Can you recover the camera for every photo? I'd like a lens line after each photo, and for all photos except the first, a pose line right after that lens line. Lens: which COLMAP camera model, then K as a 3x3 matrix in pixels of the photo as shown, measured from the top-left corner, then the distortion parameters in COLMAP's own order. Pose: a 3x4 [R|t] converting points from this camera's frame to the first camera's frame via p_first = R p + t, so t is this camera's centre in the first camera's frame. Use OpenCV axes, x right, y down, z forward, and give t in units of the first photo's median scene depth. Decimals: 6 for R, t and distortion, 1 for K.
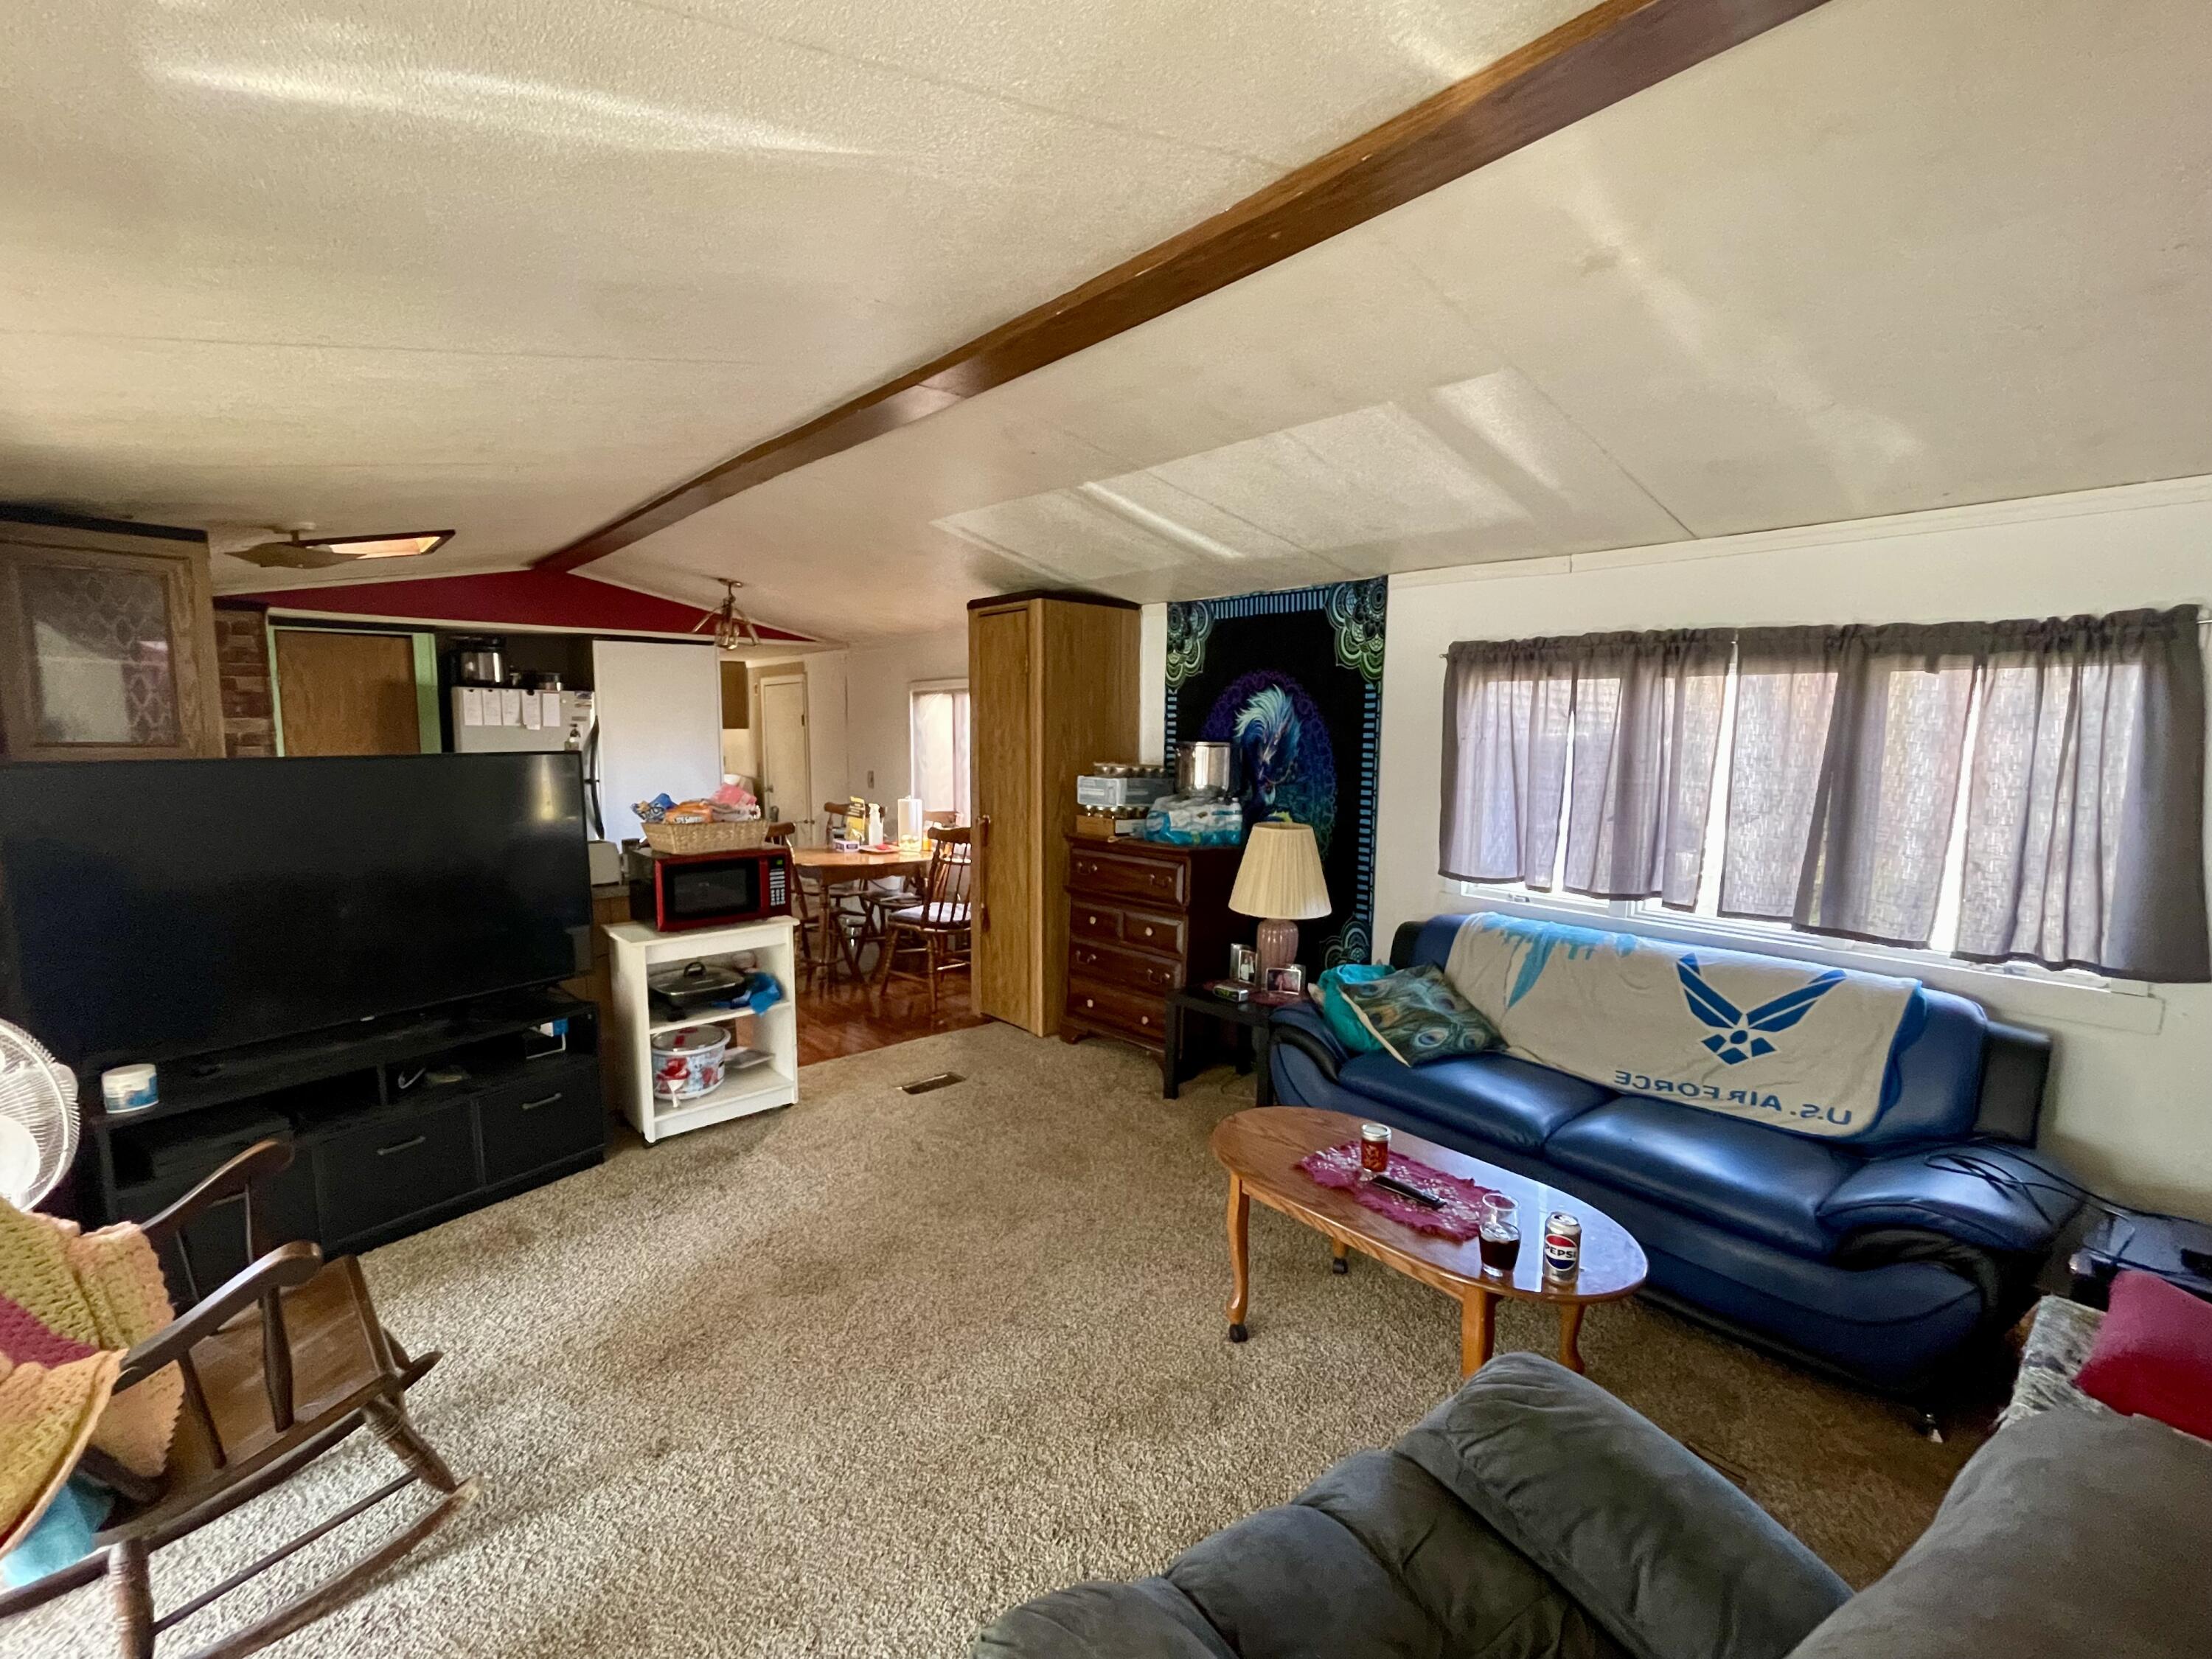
lens RADIAL K [[971.4, 0, 1107.6], [0, 971.4, 833.8], [0, 0, 1]] dist [0.002673, 0.000098]
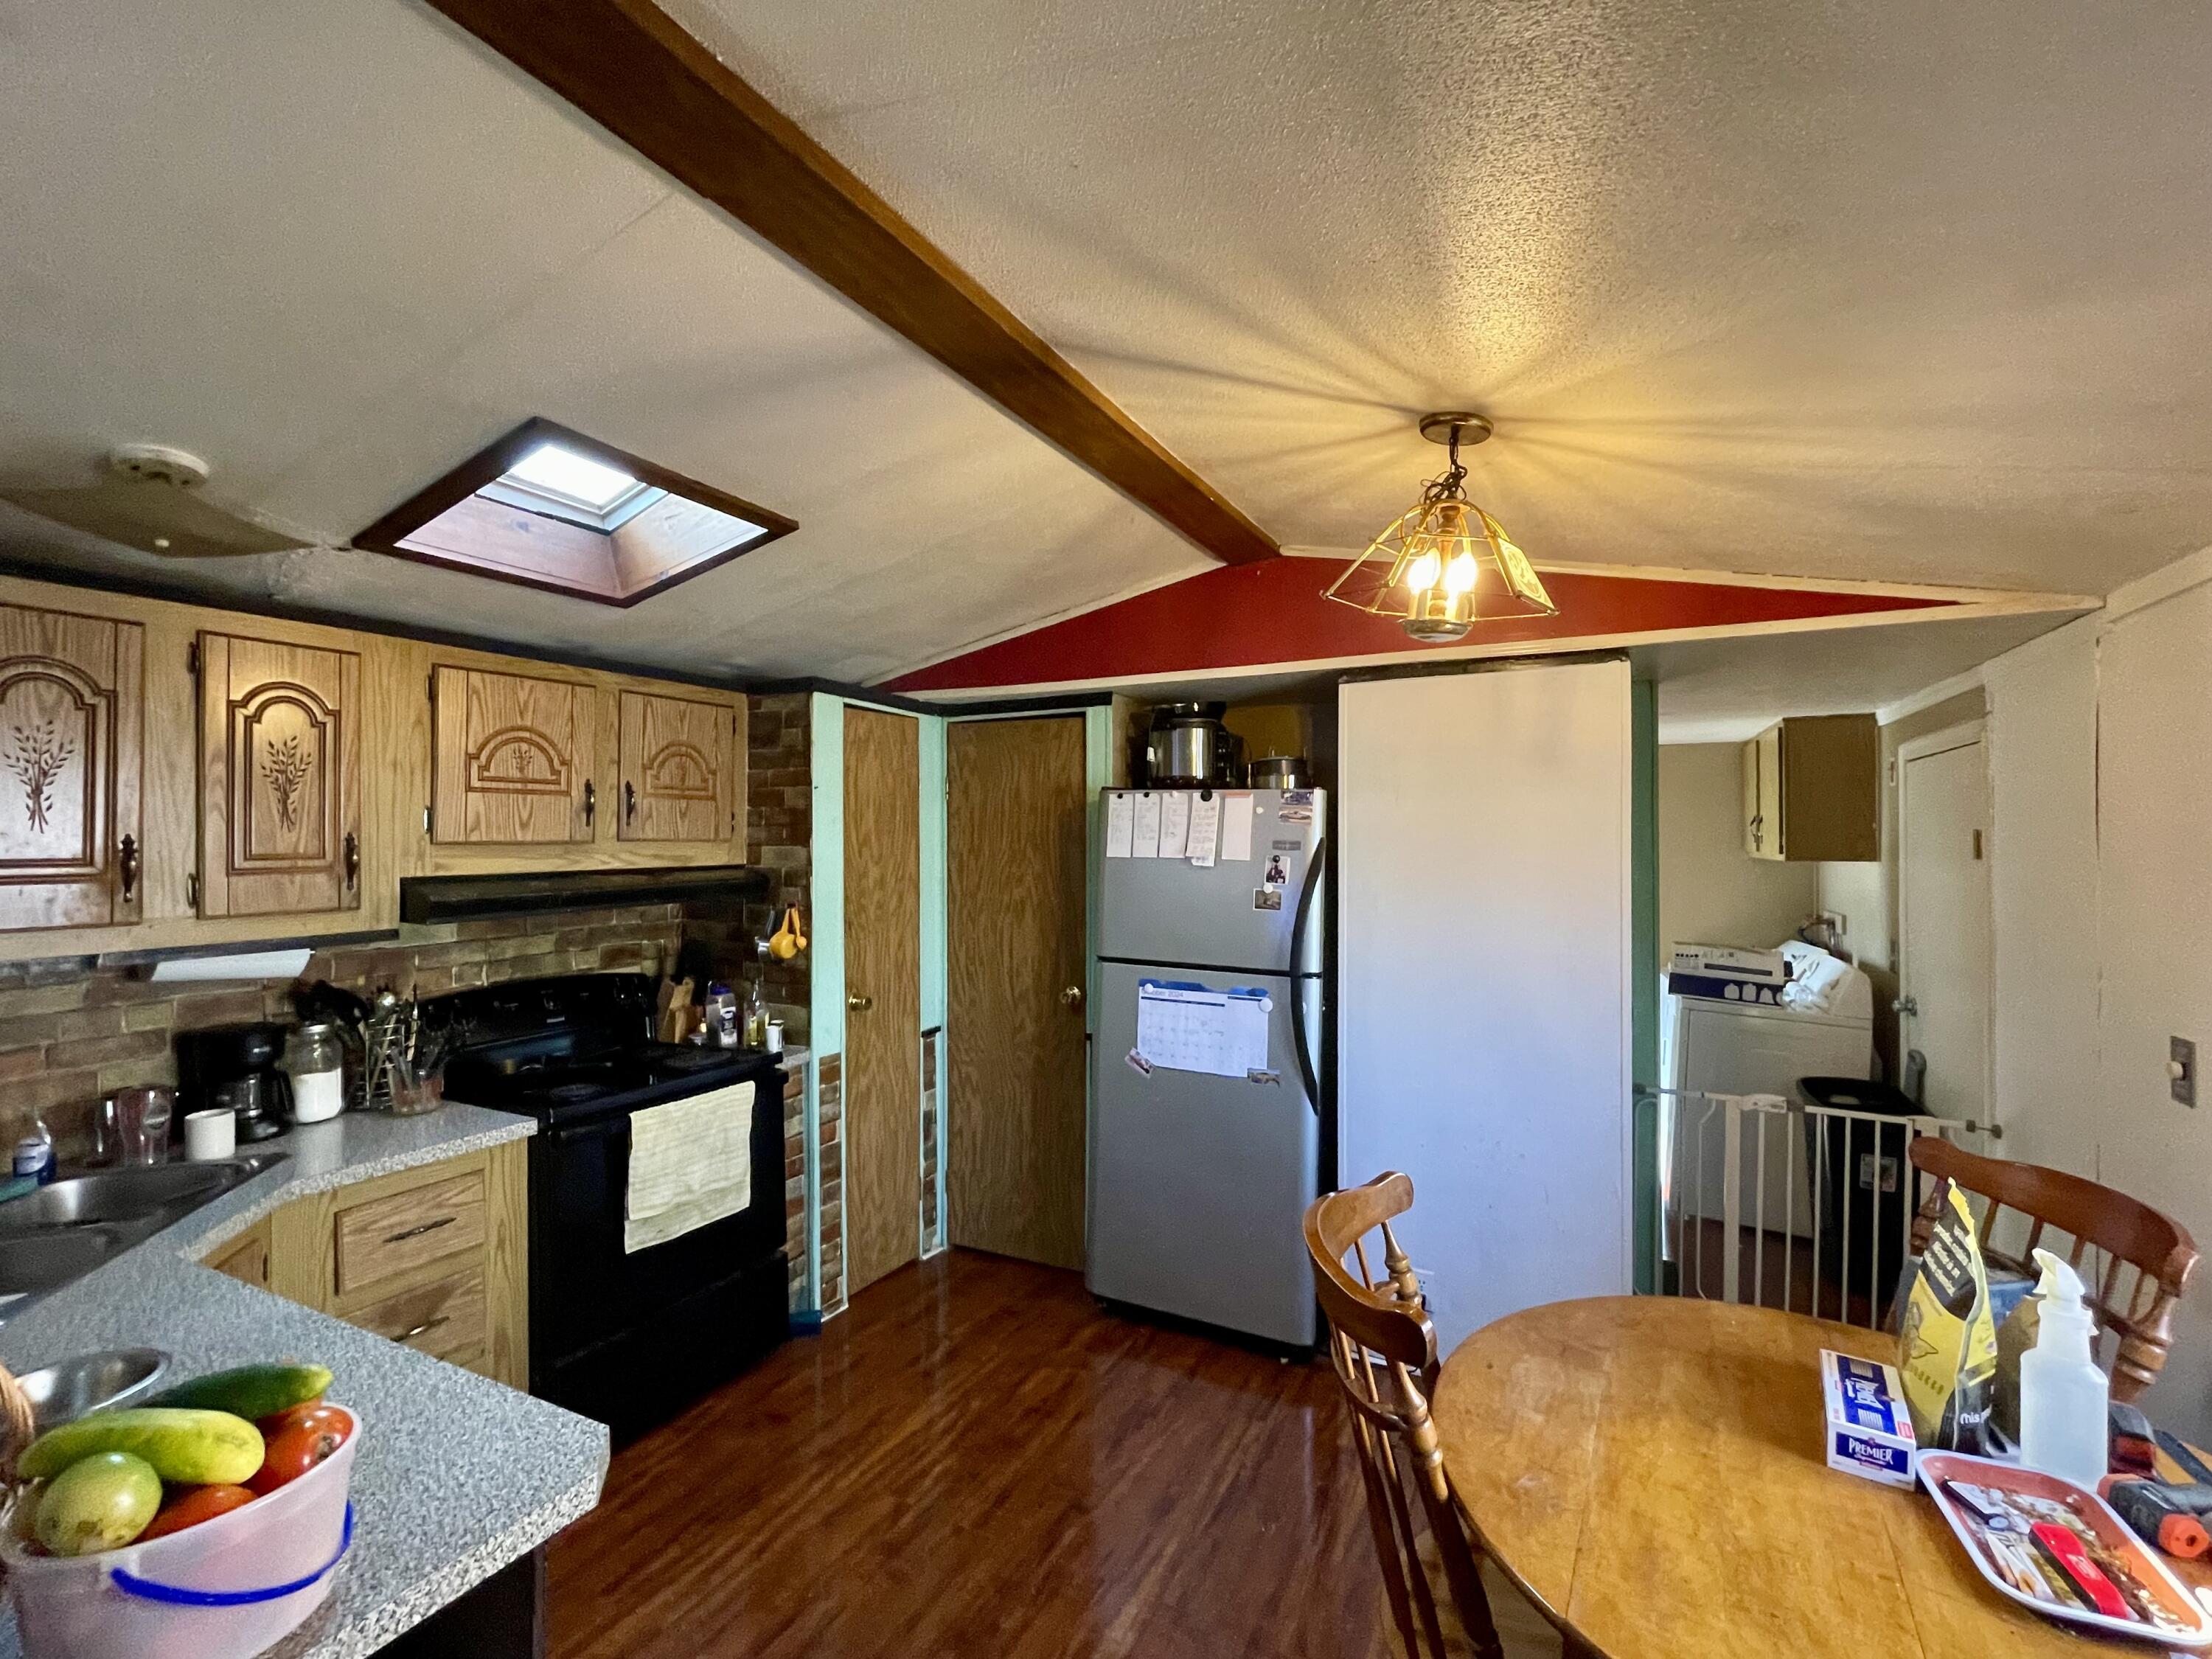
lens RADIAL K [[971.4, 0, 1113.7], [0, 971.4, 838.7], [0, 0, 1]] dist [0.002673, 0.000098]
pose [[0.377751, -0.001156, -0.925907, -0.127967], [-0.101733, 0.993893, -0.042746, -0.092798], [0.920301, 0.110343, 0.375326, 0.744959]]
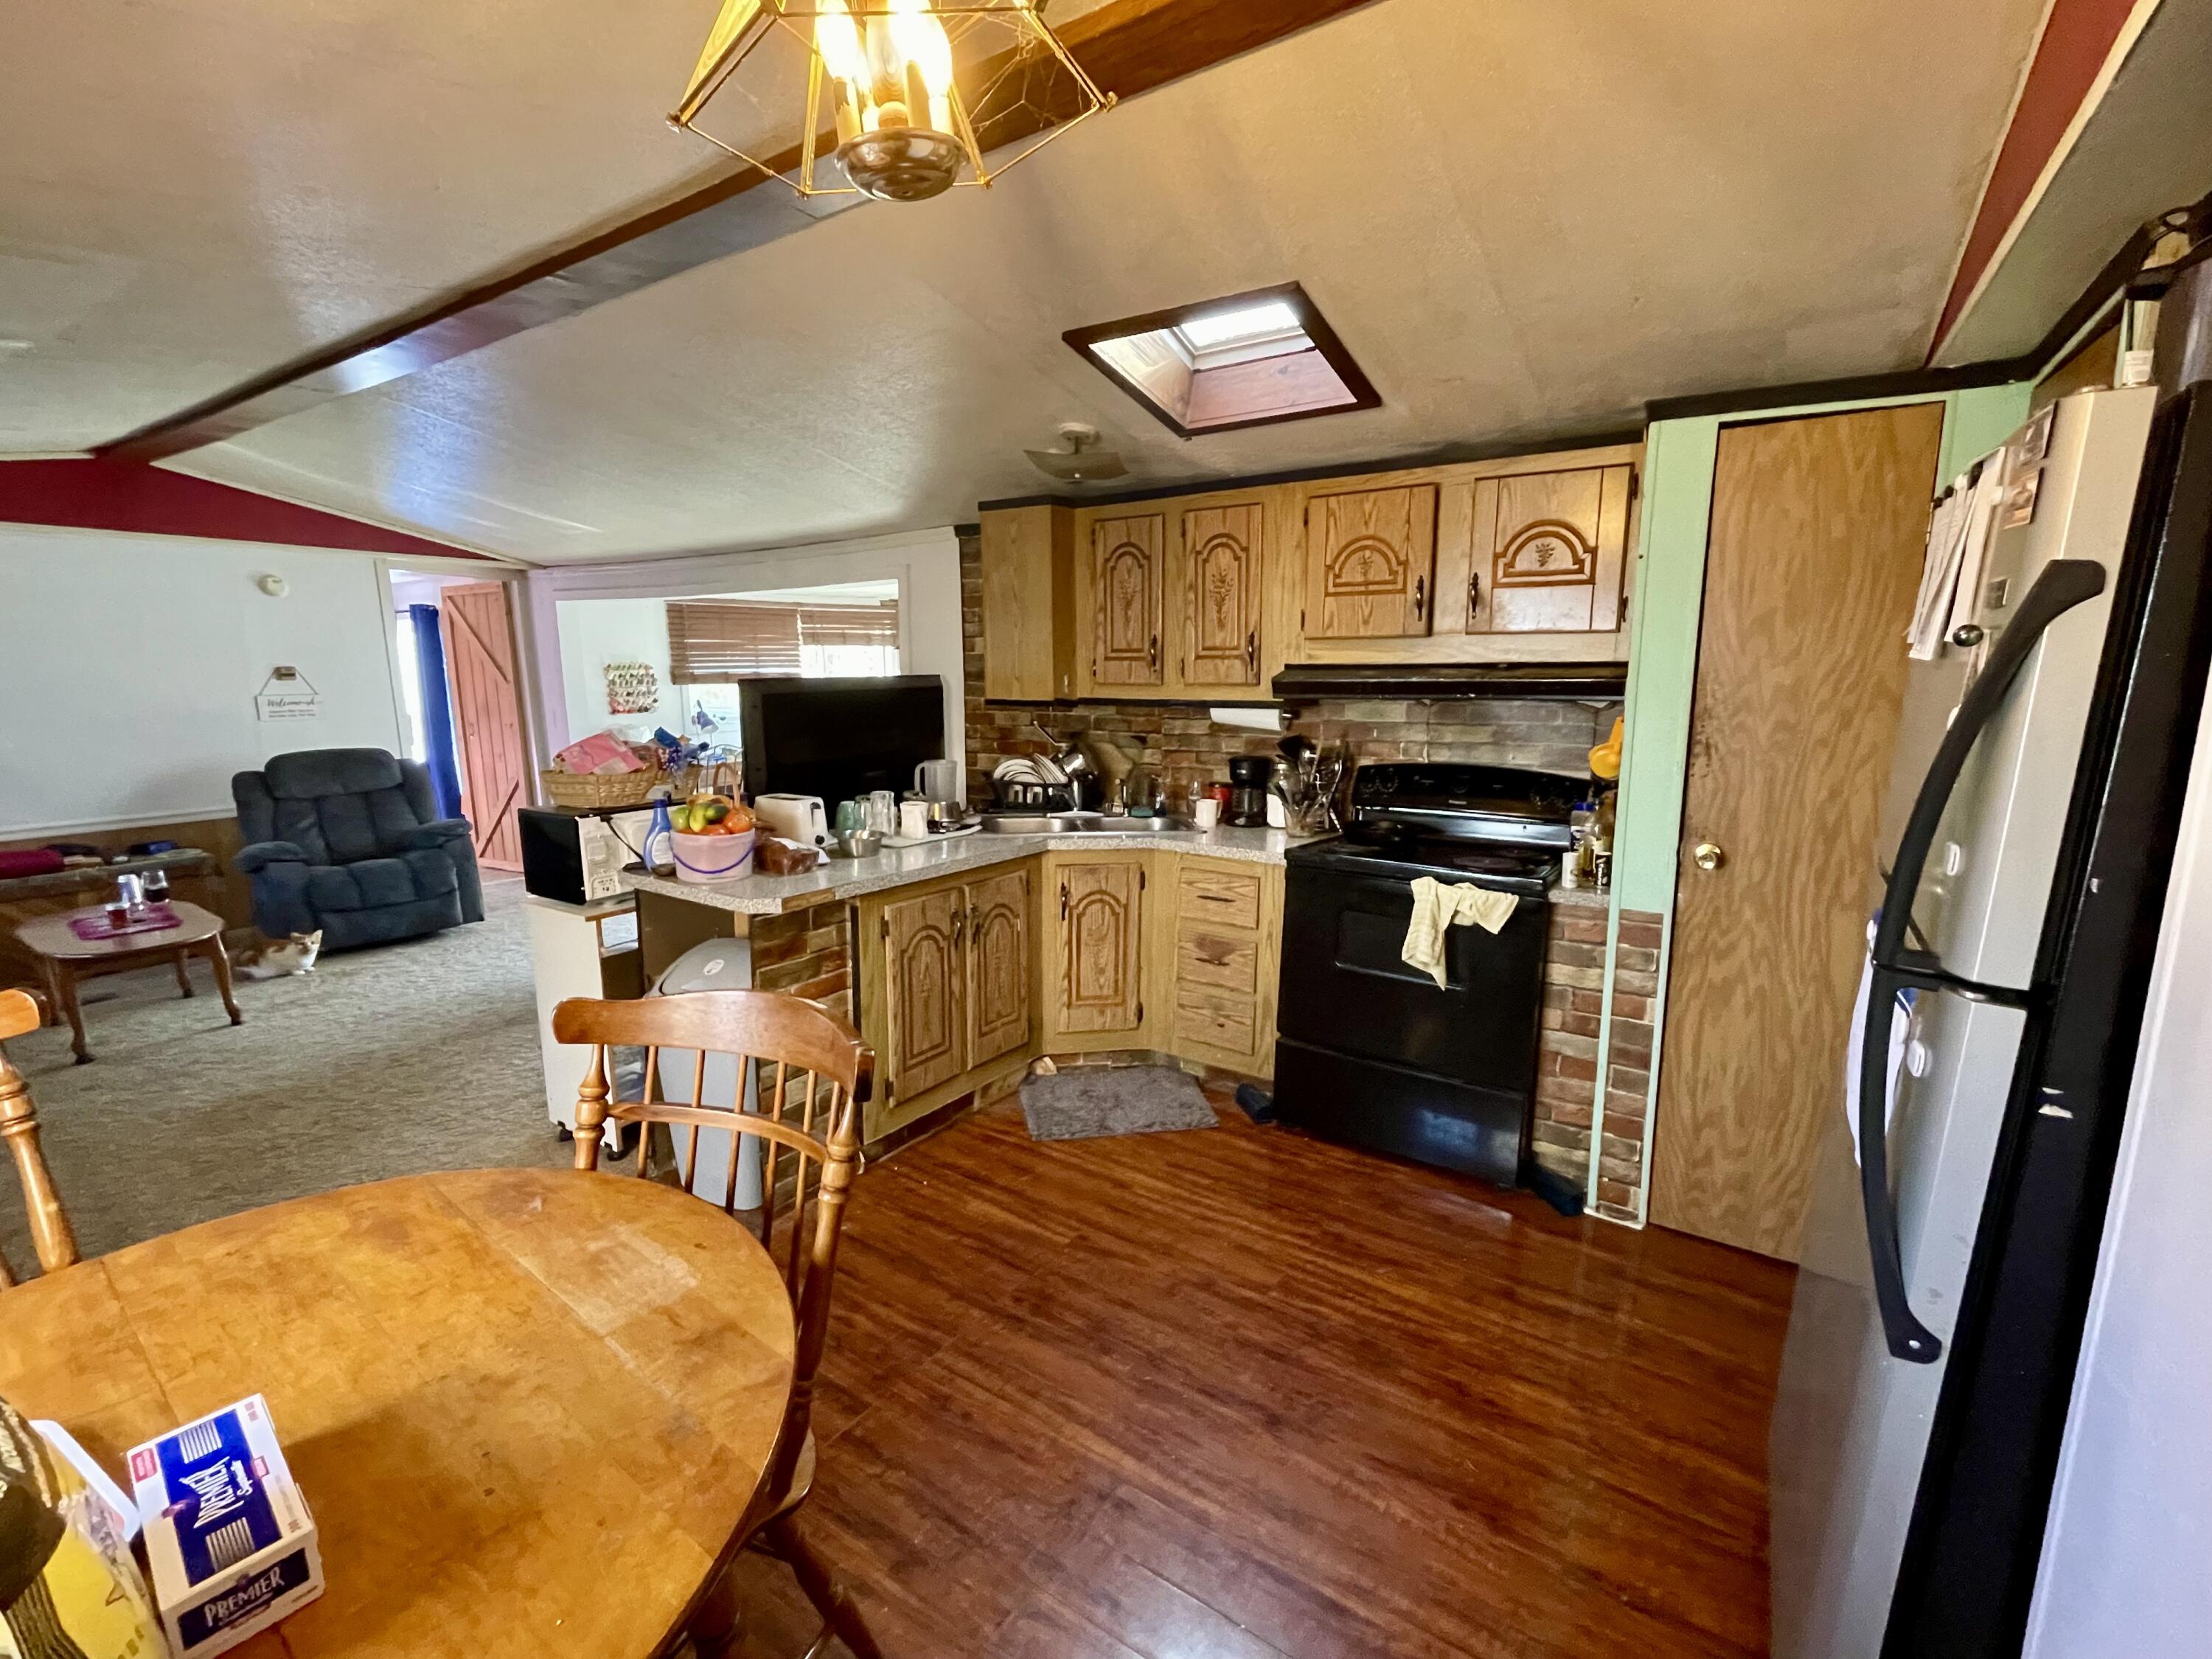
lens RADIAL K [[971.4, 0, 1101.9], [0, 971.4, 834.5], [0, 0, 1]] dist [0.002673, 0.000098]
pose [[-0.965258, 0.046095, -0.257200, -0.356066], [-0.028480, 0.959894, 0.278914, -0.121714], [0.259741, 0.276549, -0.925232, 1.130201]]
